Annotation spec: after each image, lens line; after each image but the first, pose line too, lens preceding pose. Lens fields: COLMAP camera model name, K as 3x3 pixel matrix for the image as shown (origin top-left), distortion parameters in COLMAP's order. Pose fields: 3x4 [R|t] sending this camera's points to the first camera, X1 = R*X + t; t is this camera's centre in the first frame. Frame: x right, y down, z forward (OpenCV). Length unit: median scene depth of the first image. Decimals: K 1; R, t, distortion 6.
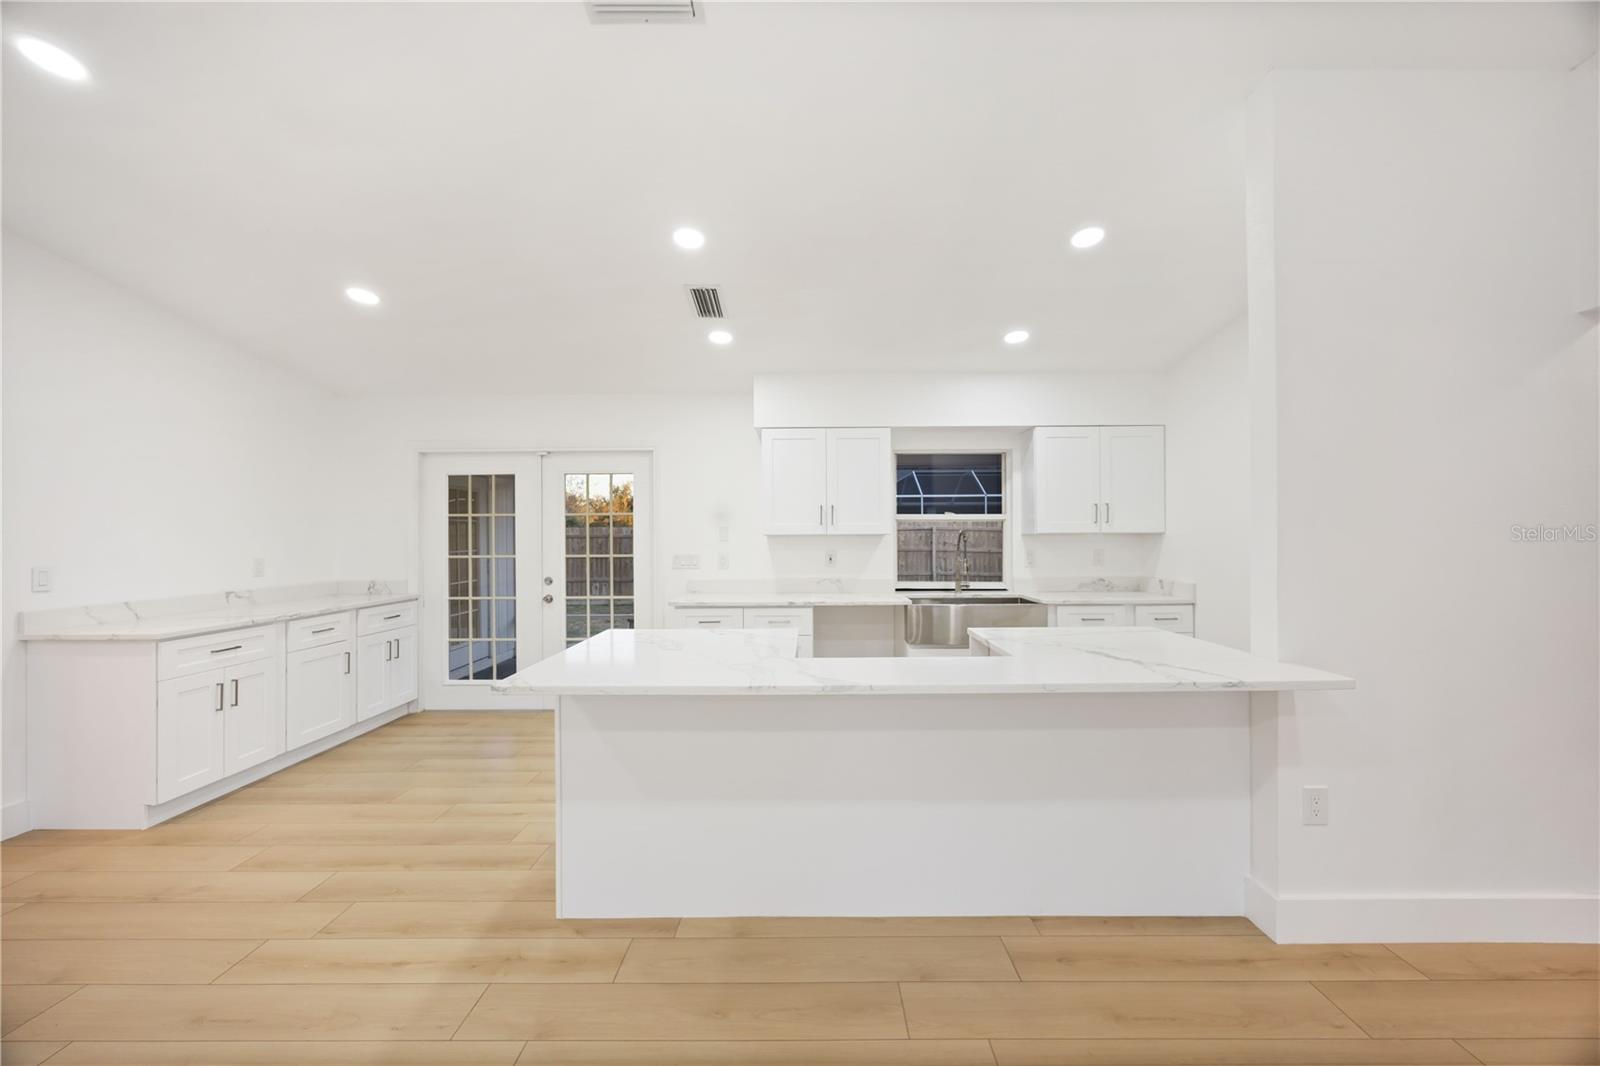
lens RADIAL K [[606.4, 0, 808.8], [0, 606.4, 527.0], [0, 0, 1]] dist [-0.005172, 0.000419]
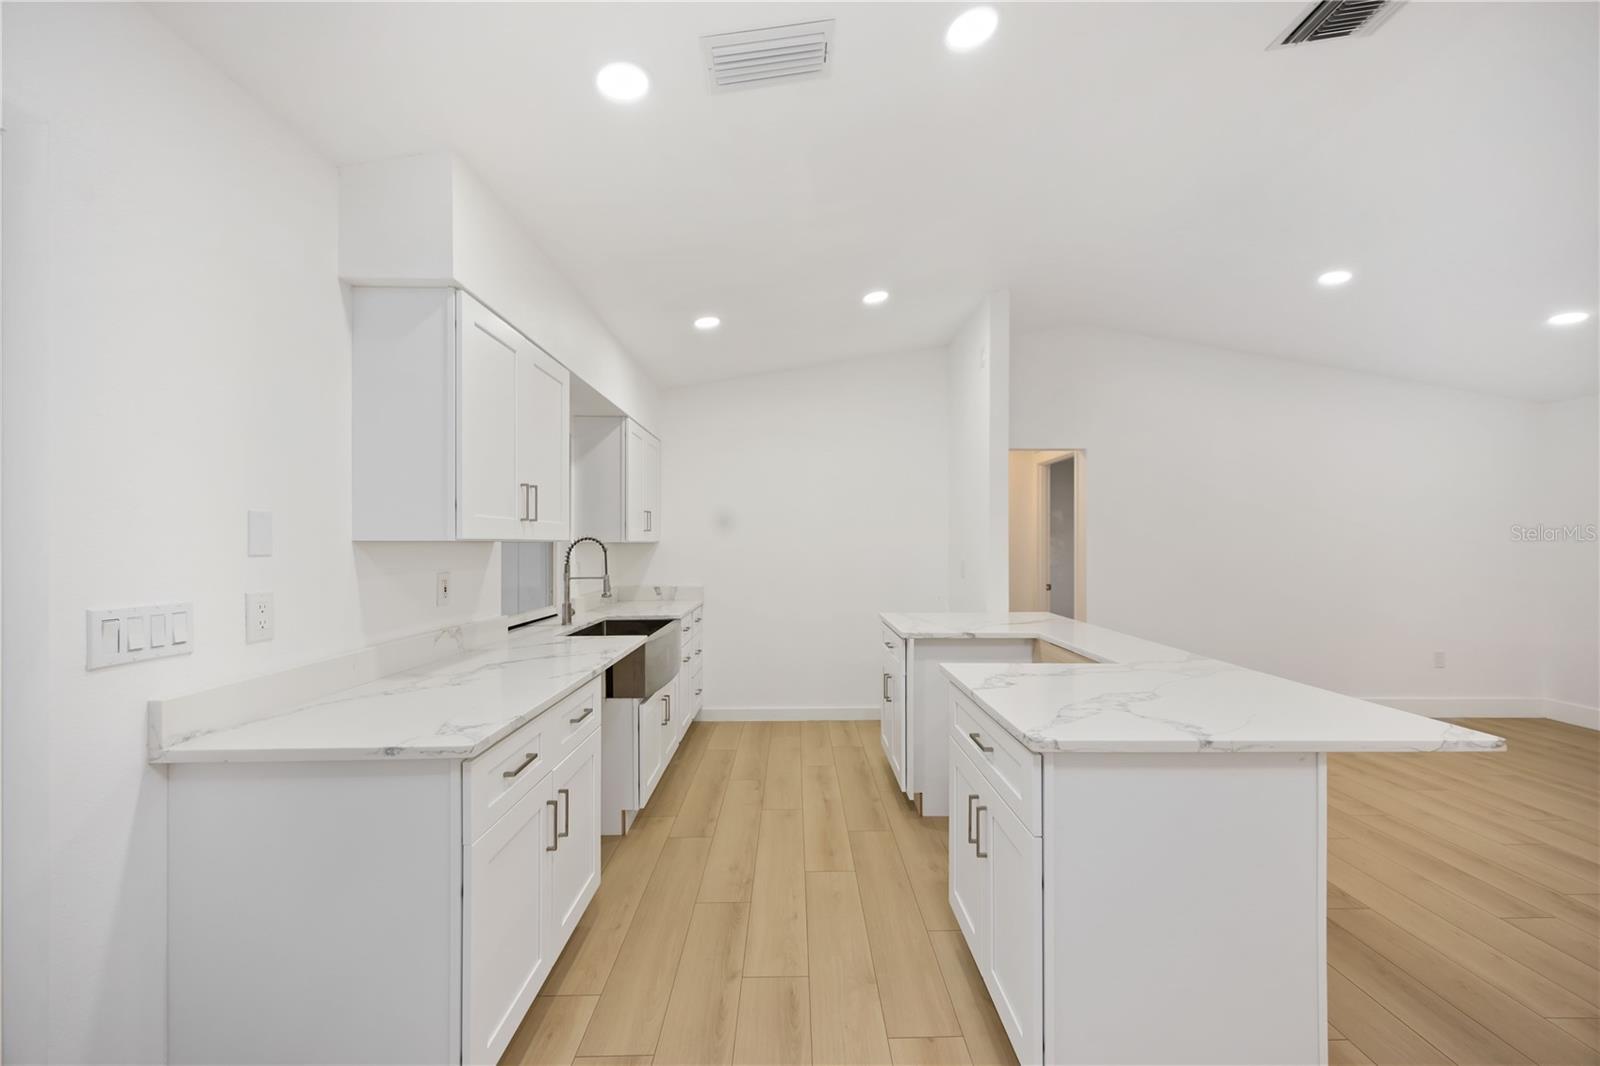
lens RADIAL K [[625.1, 0, 808.9], [0, 625.1, 543.2], [0, 0, 1]] dist [0.006971, -0.000176]
pose [[-0.020459, 0.006123, 0.999772, -0.519148], [-0.014483, 0.999874, -0.006420, 0.014618], [-0.999686, -0.014611, -0.020368, 0.763533]]
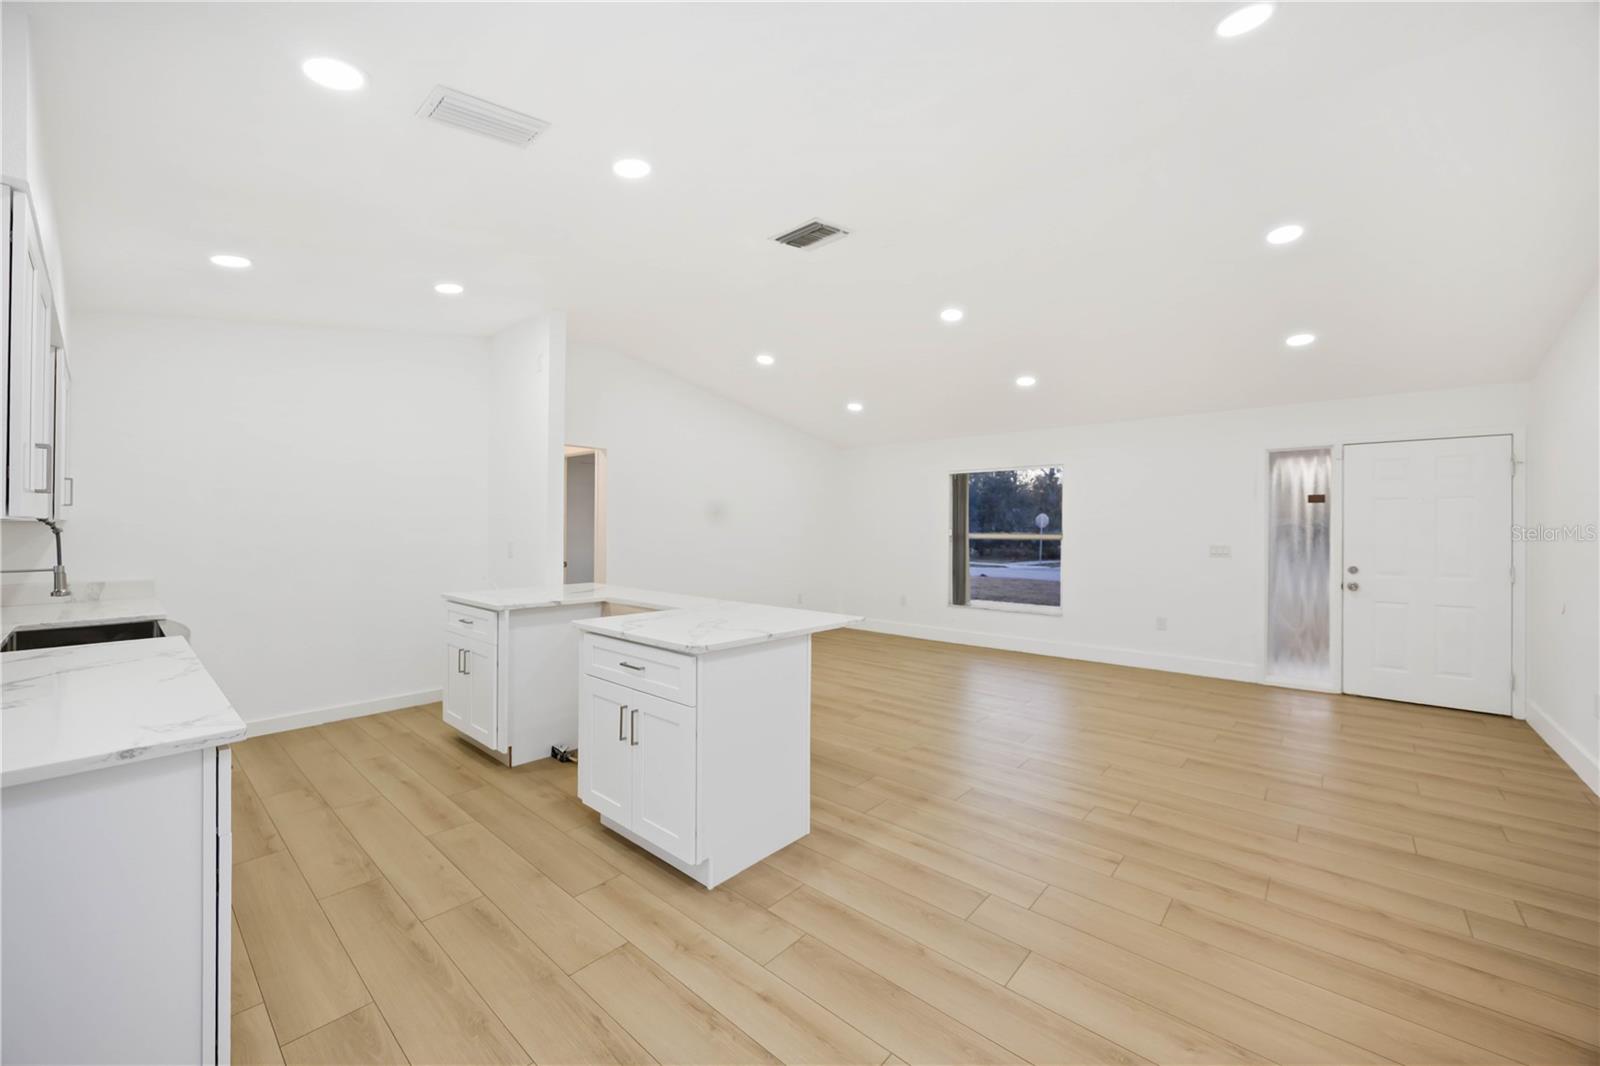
lens RADIAL K [[606.4, 0, 795.8], [0, 606.4, 527.7], [0, 0, 1]] dist [-0.005172, 0.000419]
pose [[-0.743598, 0.000607, 0.668627, -0.599734], [-0.012295, 0.999818, -0.014581, 0.017939], [-0.668514, -0.019063, -0.743455, 0.954100]]
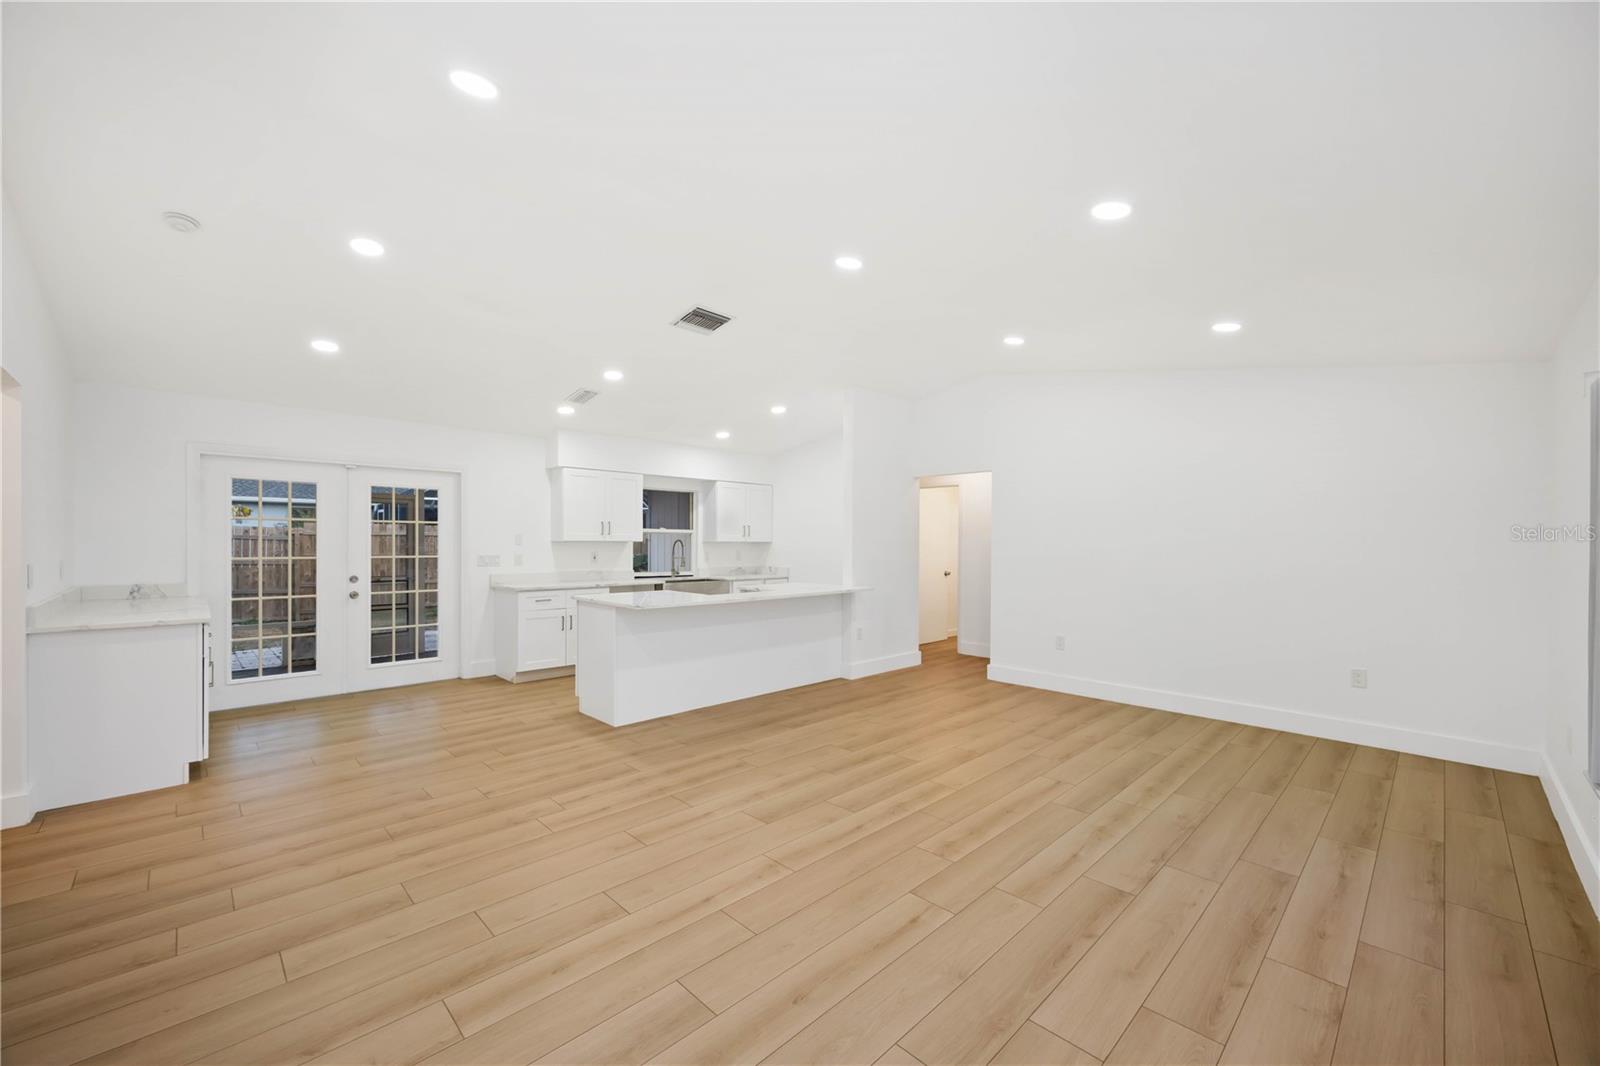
lens RADIAL K [[625.1, 0, 816.4], [0, 625.1, 536.8], [0, 0, 1]] dist [0.006971, -0.000176]
pose [[0.701134, 0.015868, 0.712853, -0.713601], [-0.018929, 0.999814, -0.003638, -0.002794], [-0.712778, -0.010943, 0.701304, -0.477065]]
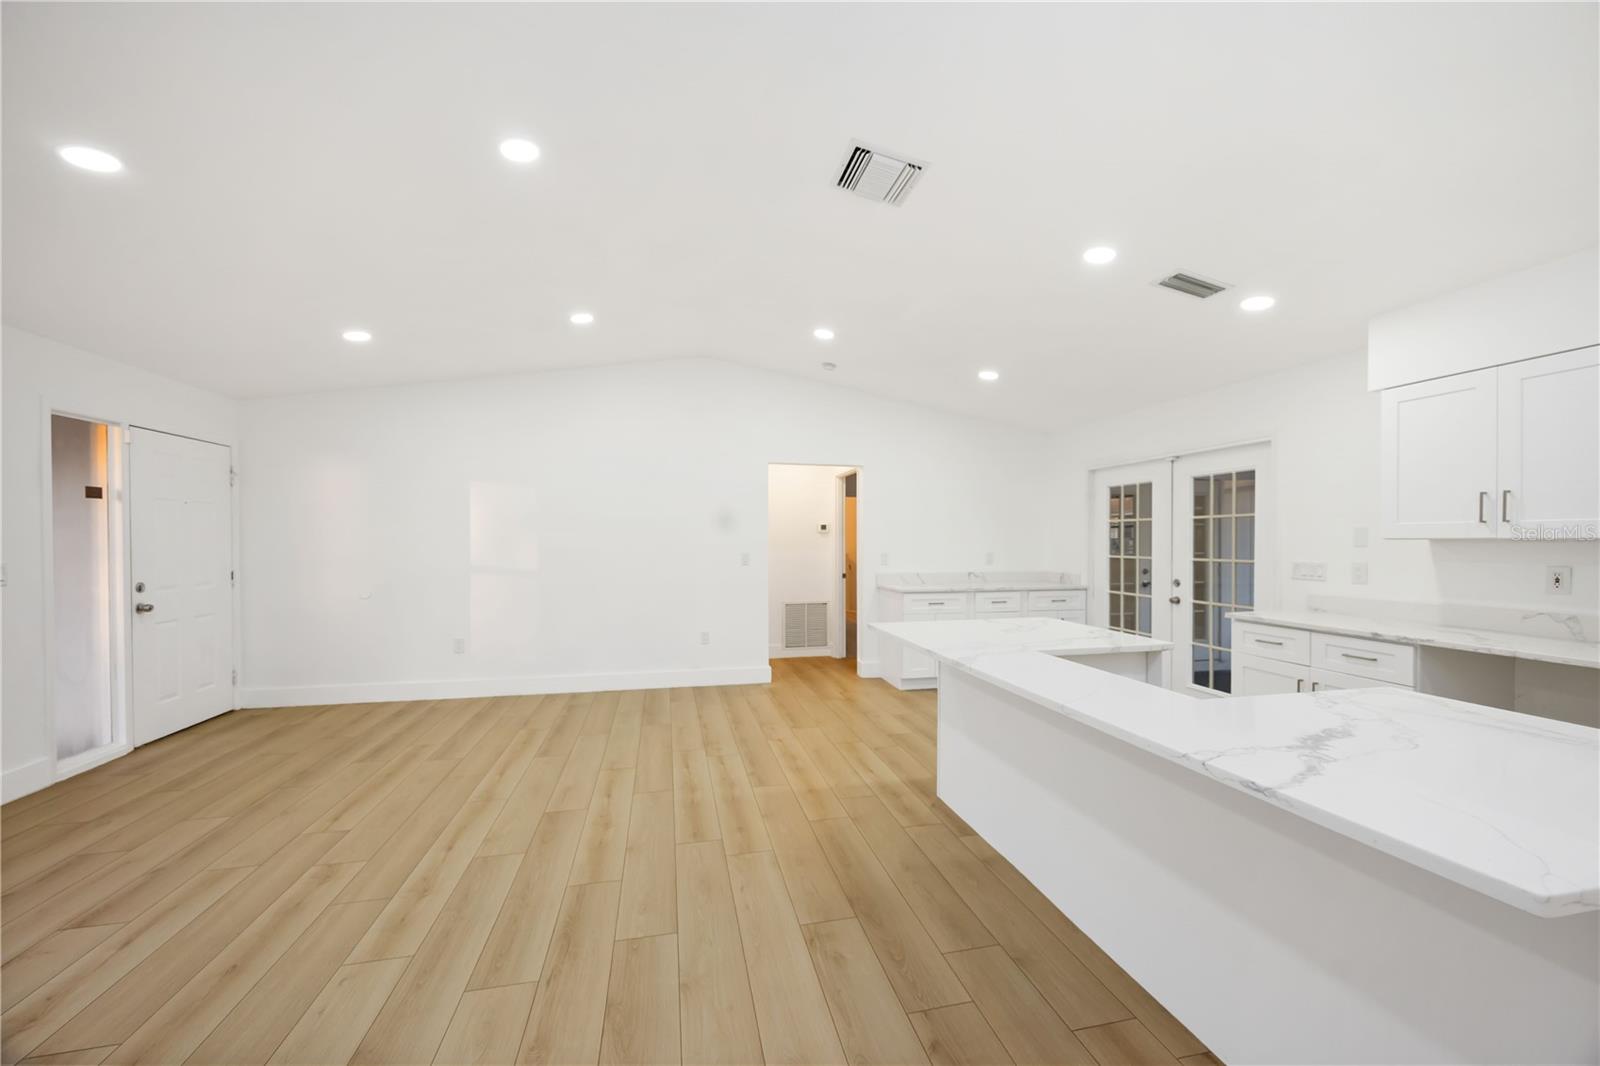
lens RADIAL K [[625.1, 0, 809.2], [0, 625.1, 533.6], [0, 0, 1]] dist [0.006971, -0.000176]
pose [[0.226046, -0.003453, -0.974111, 0.494861], [0.010700, 0.999942, -0.001061, 0.000130], [0.974058, -0.010183, 0.226070, 0.171012]]
